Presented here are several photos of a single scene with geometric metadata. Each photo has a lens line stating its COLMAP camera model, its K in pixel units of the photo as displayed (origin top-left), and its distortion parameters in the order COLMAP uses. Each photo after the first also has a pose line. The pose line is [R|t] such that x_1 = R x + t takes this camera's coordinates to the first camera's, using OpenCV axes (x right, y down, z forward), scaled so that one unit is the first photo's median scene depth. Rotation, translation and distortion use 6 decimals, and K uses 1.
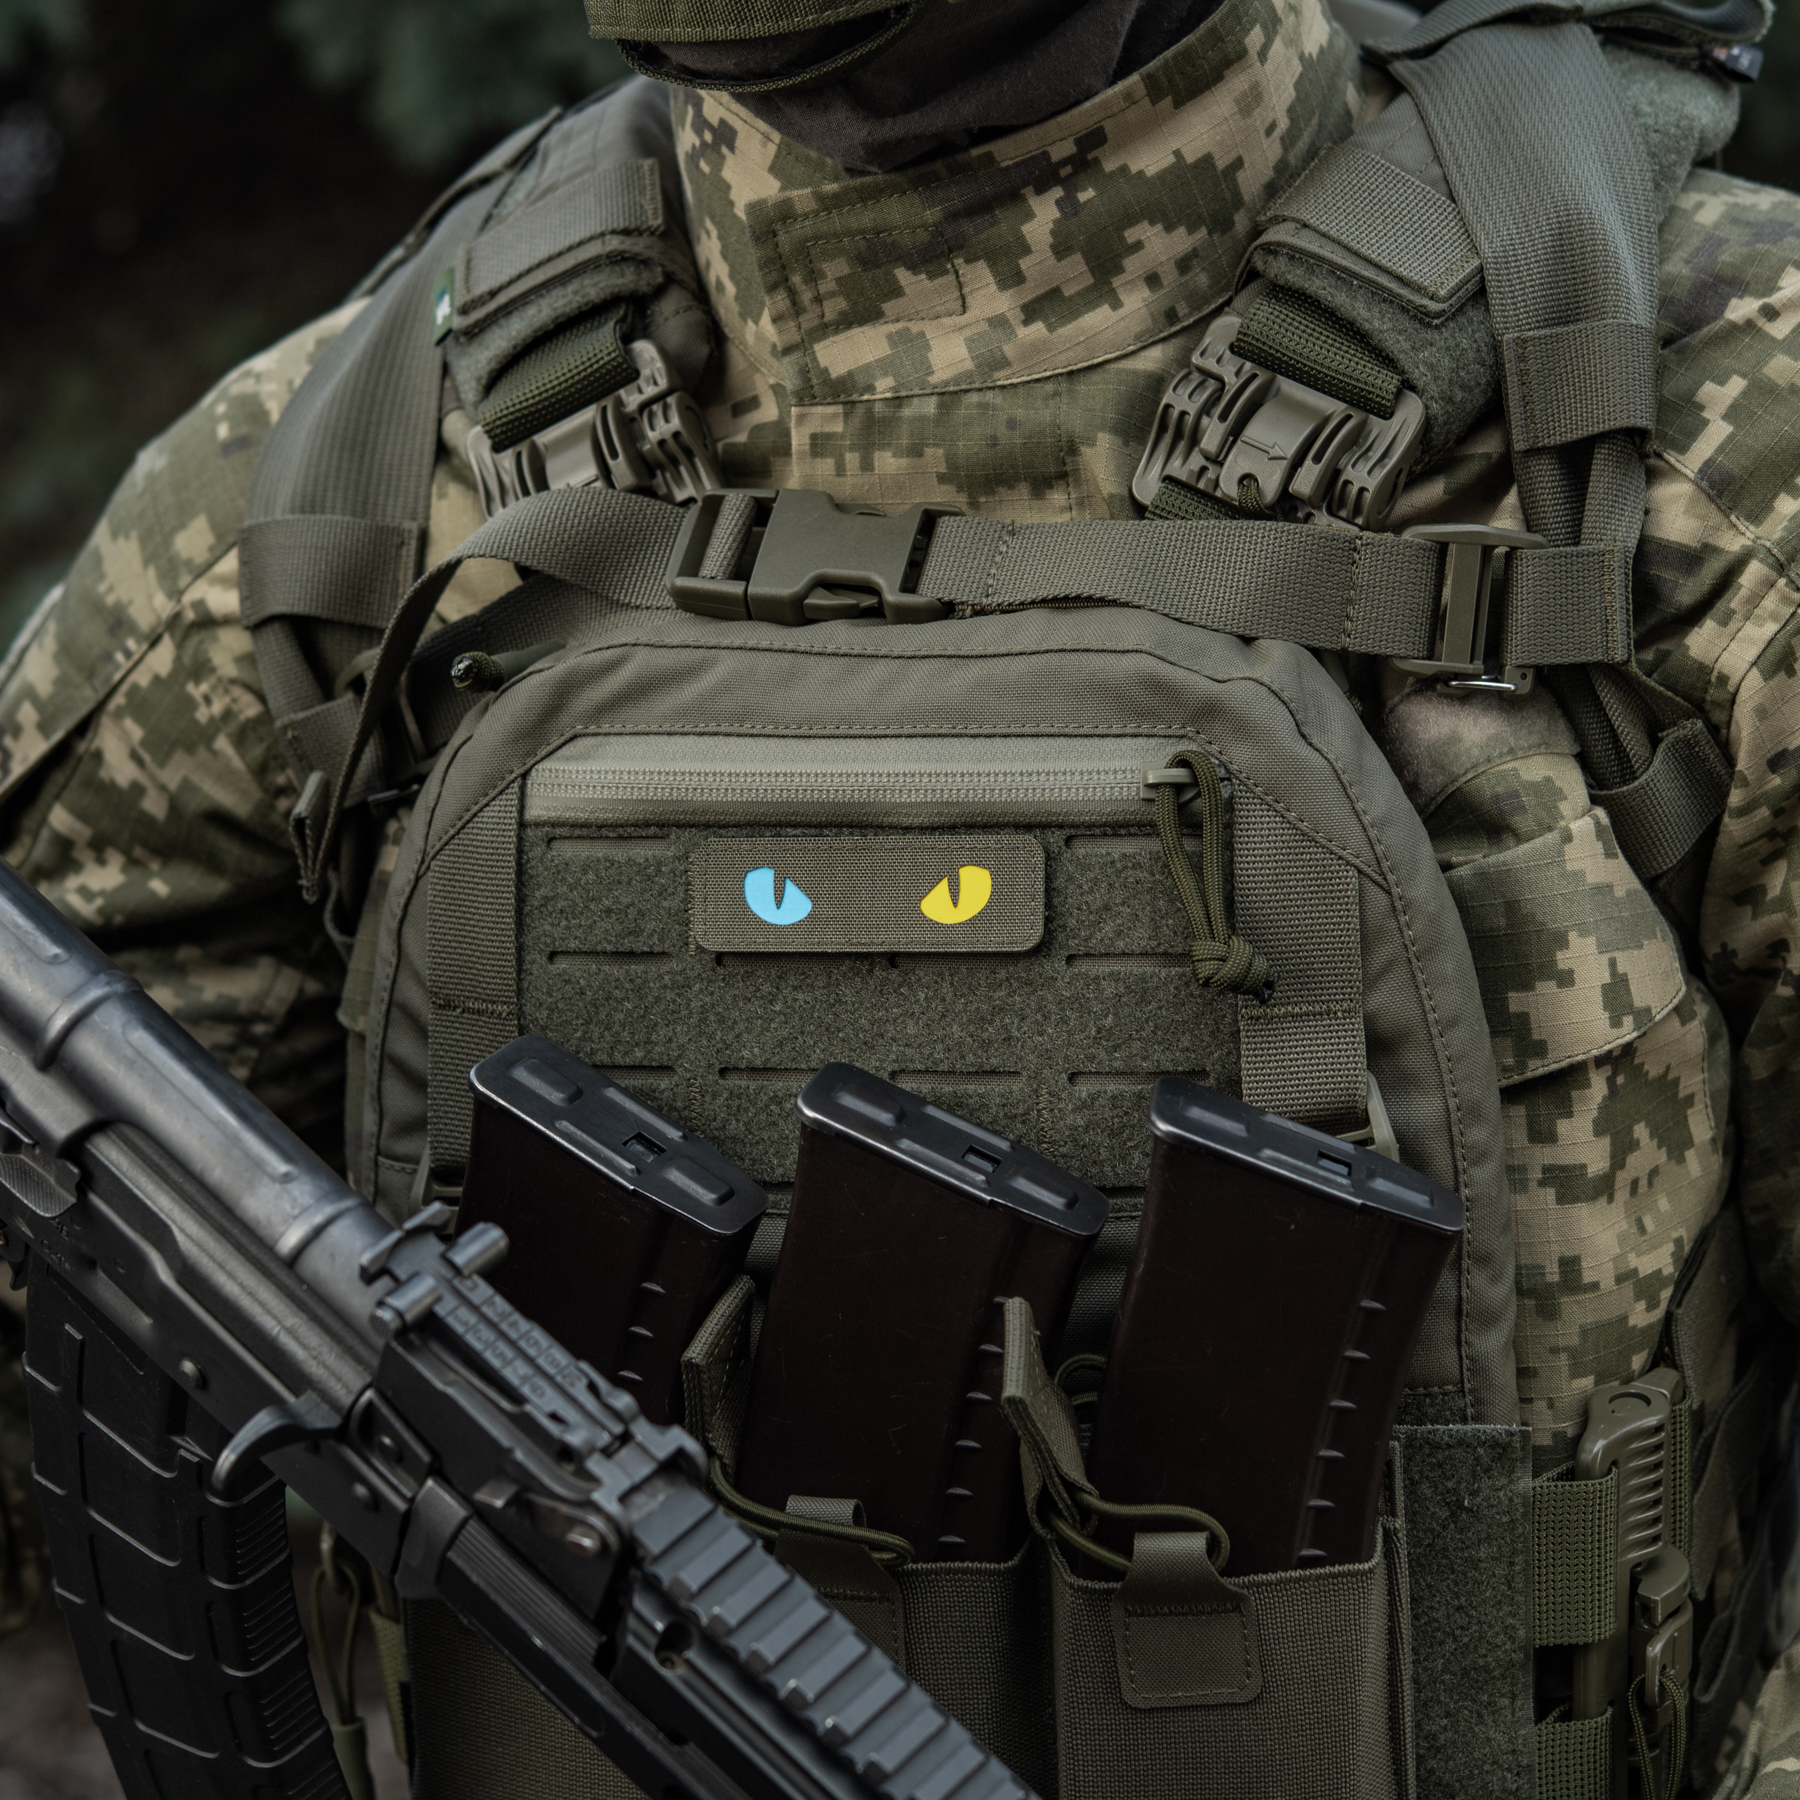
lens RADIAL K [[4857.3, 0, 955.9], [0, 4857.3, 896.1], [0, 0, 1]] dist [-0.013336, -0.265849]
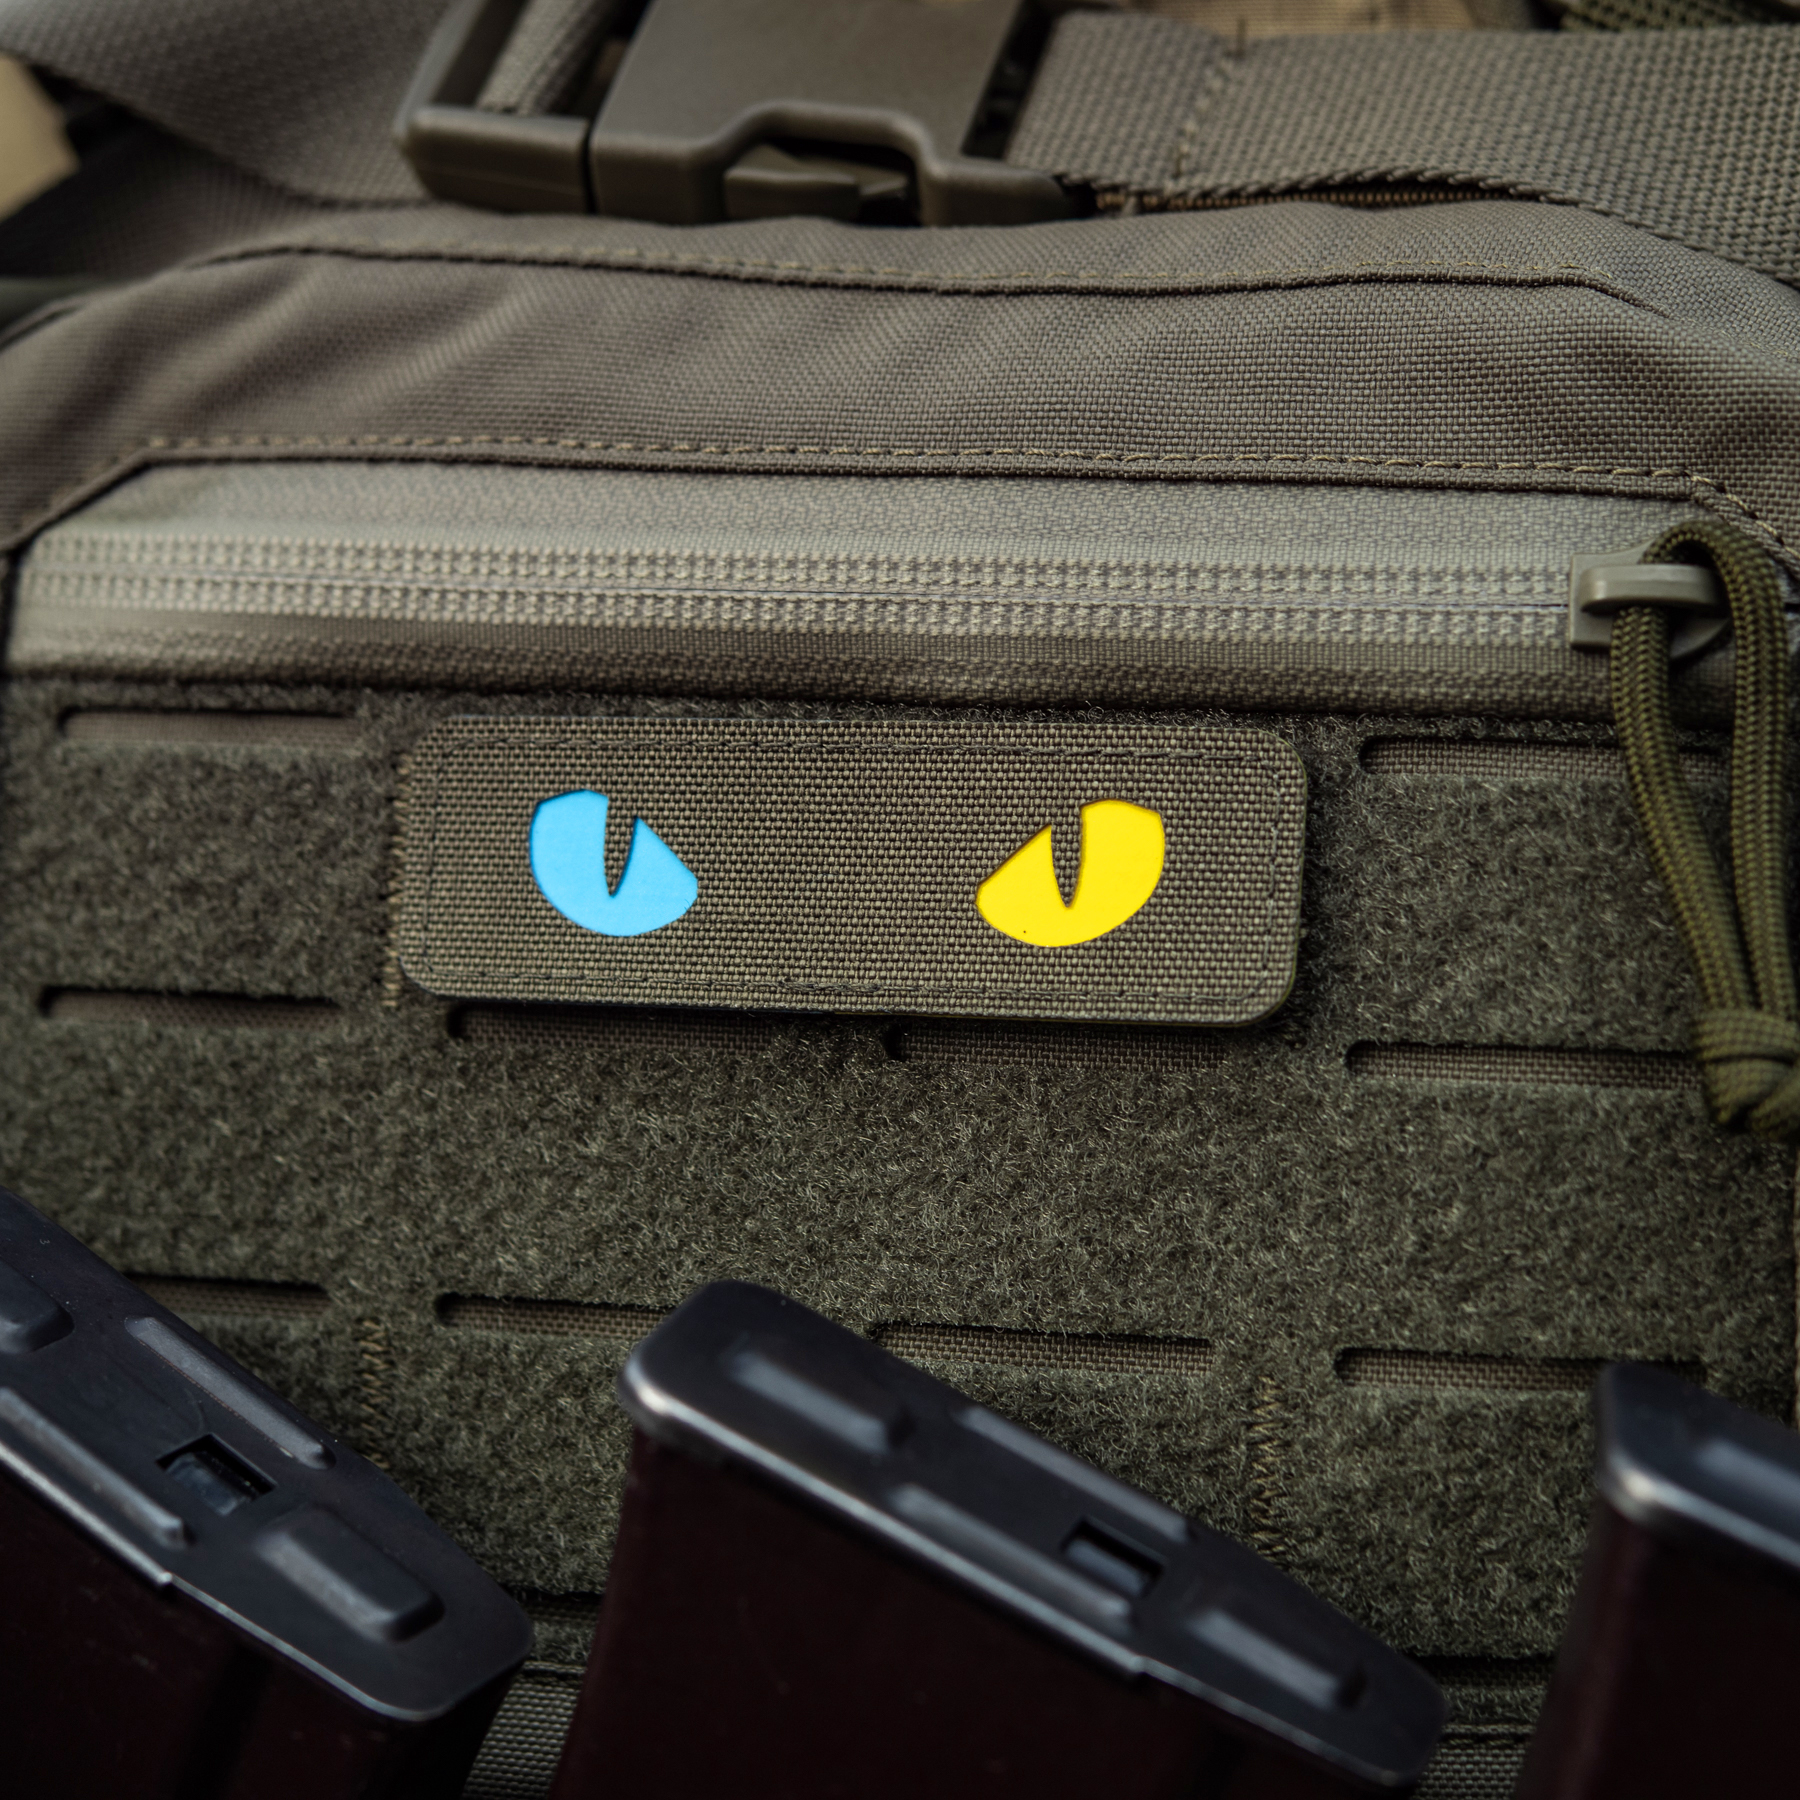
lens RADIAL K [[4857.3, 0, 955.9], [0, 4857.3, 896.1], [0, 0, 1]] dist [-0.013336, -0.265849]
pose [[0.997730, 0.063291, 0.022985, -0.017692], [-0.060797, 0.993471, -0.096533, 0.038971], [-0.028945, 0.094916, 0.995064, 0.603623]]
